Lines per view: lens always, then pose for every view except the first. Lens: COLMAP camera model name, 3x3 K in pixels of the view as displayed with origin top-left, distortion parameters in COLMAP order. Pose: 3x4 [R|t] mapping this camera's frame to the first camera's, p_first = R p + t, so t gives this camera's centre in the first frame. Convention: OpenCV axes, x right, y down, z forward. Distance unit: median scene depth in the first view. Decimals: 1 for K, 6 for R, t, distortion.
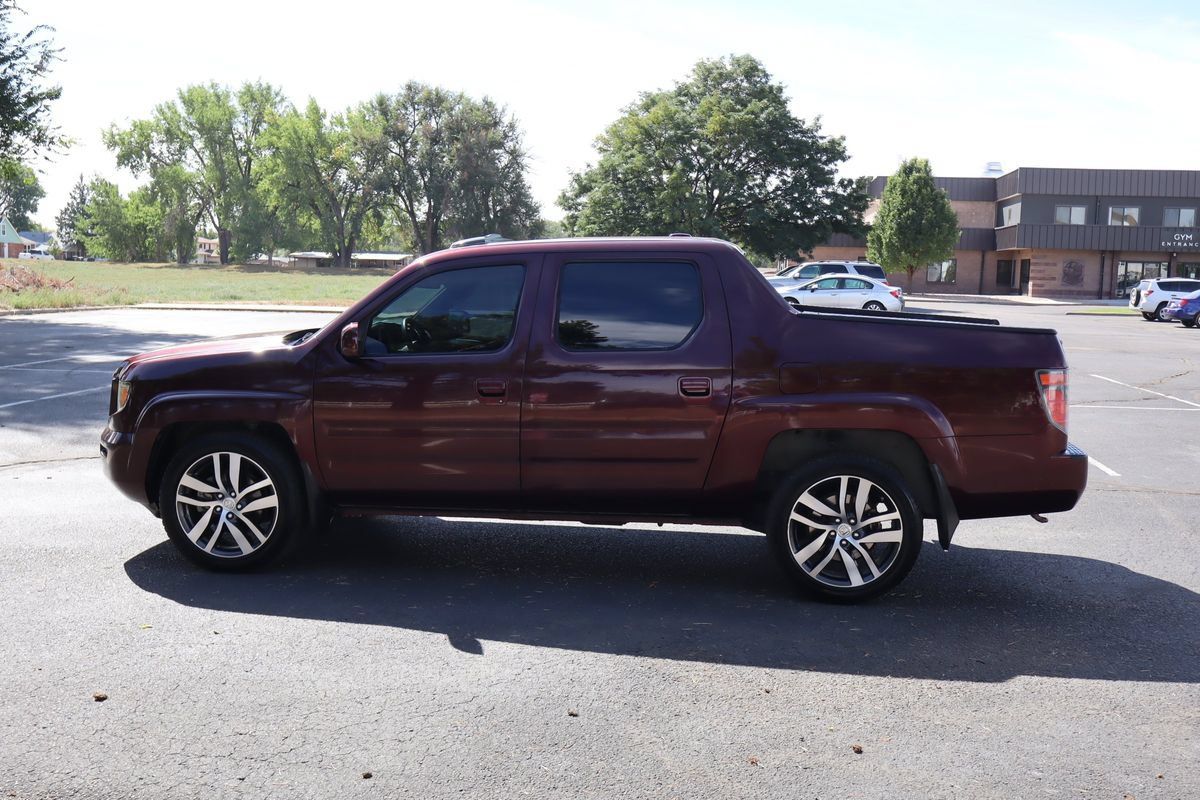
lens RADIAL K [[1280.0, 0, 600.0], [0, 1280.0, 400.0], [0, 0, 1]] dist [0.008016, -0.001721]
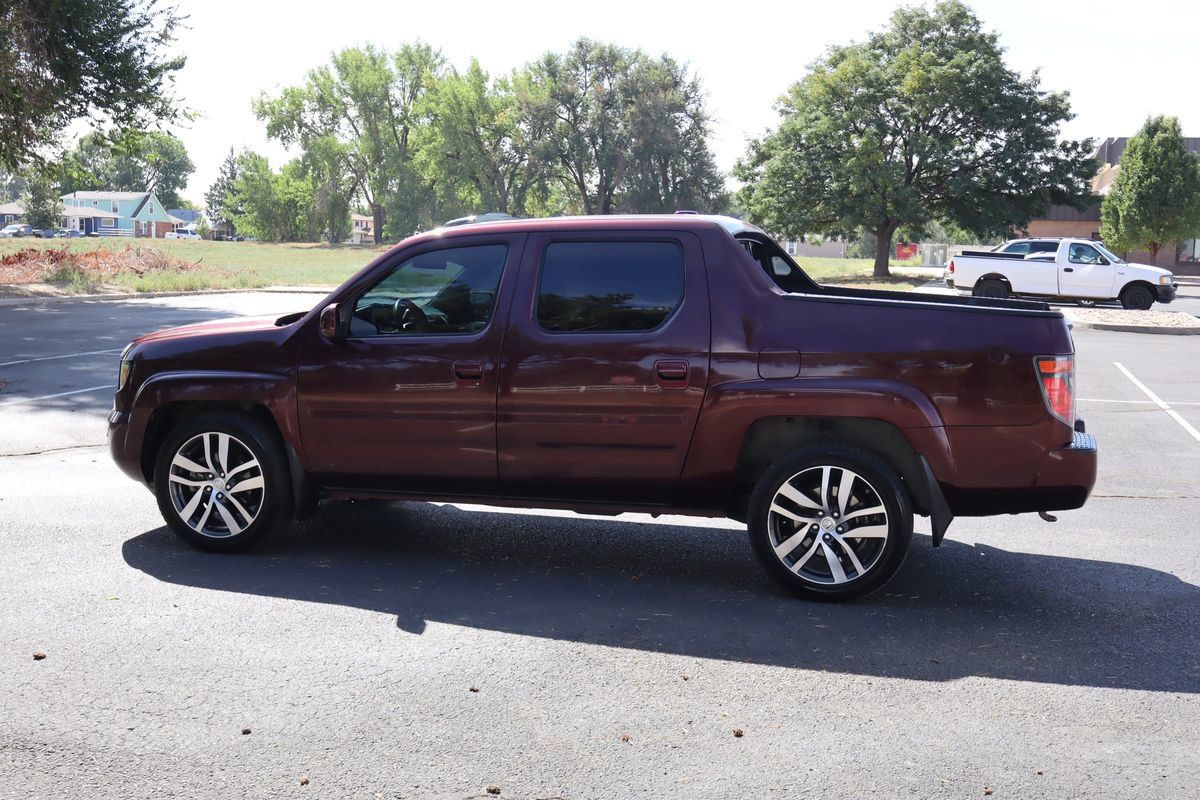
lens RADIAL K [[1463.3, 0, 600.0], [0, 1463.3, 400.0], [0, 0, 1]] dist [0.010004, 0.001080]
pose [[0.989593, 0.012006, -0.143396, 0.021025], [-0.011788, 0.999928, 0.002371, 0.001123], [0.143414, -0.000656, 0.989663, -0.011303]]
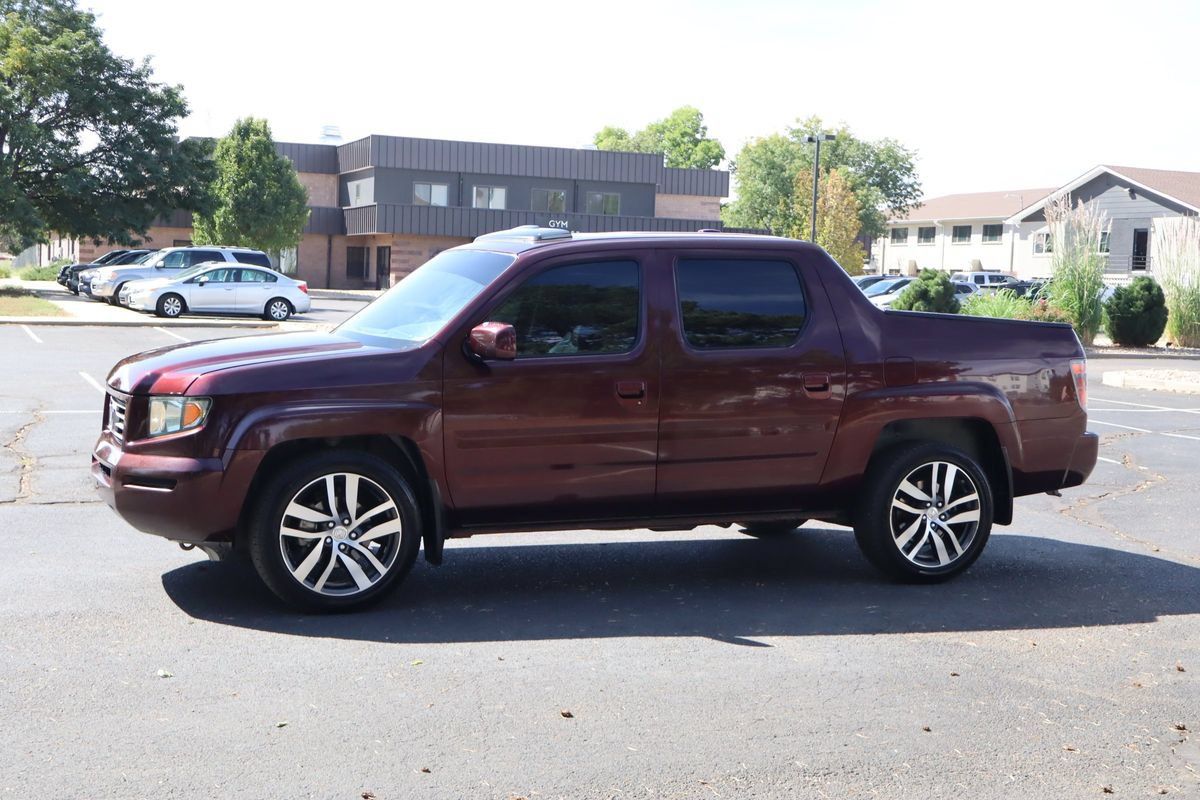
lens RADIAL K [[1688.8, 0, 626.7], [0, 1688.8, 400.2], [0, 0, 1]] dist [-0.008564, -0.087115]
pose [[0.862492, -0.030598, 0.505145, -0.086417], [0.038783, 0.999231, -0.005693, 0.000685], [-0.504583, 0.024501, 0.863016, -0.009746]]
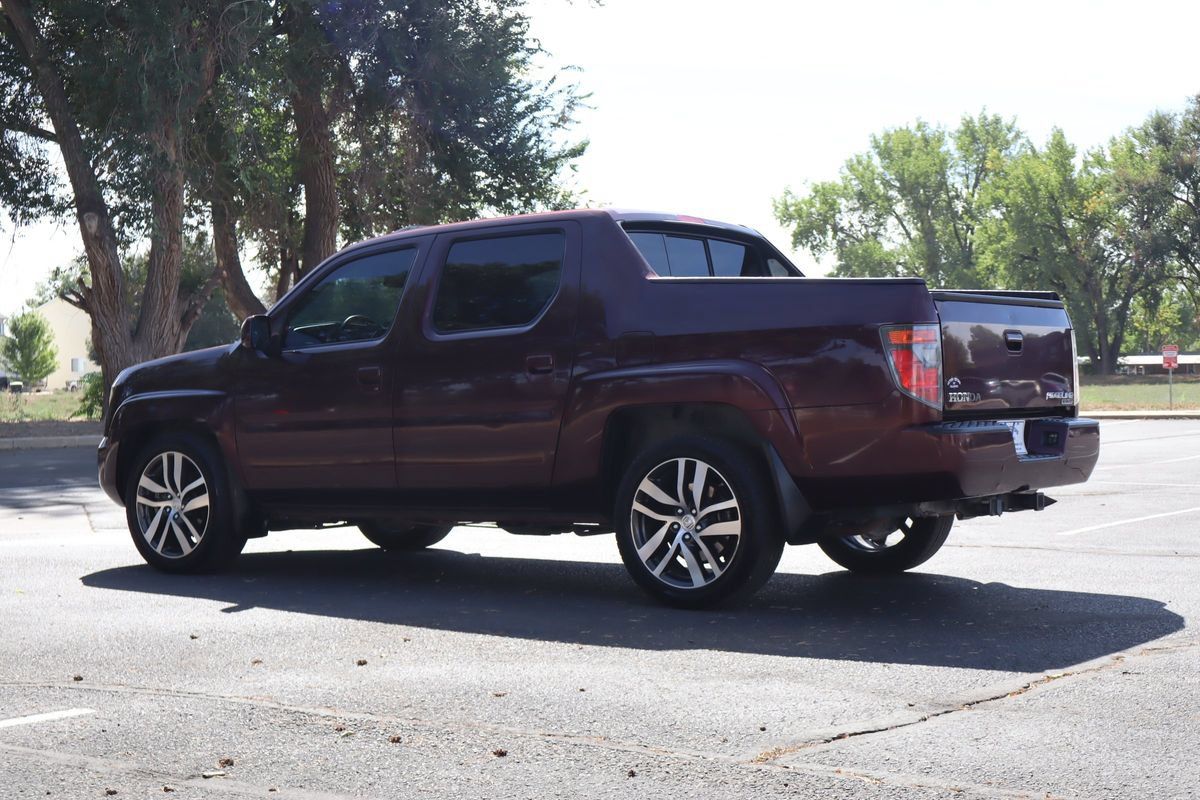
lens RADIAL K [[1967.6, 0, 582.6], [0, 1967.6, 372.3], [0, 0, 1]] dist [0.011051, 0.008400]
pose [[0.873070, -0.035397, -0.486308, 0.091939], [-0.020300, 0.993858, -0.108786, 0.017348], [0.487172, 0.104849, 0.866989, -0.023465]]
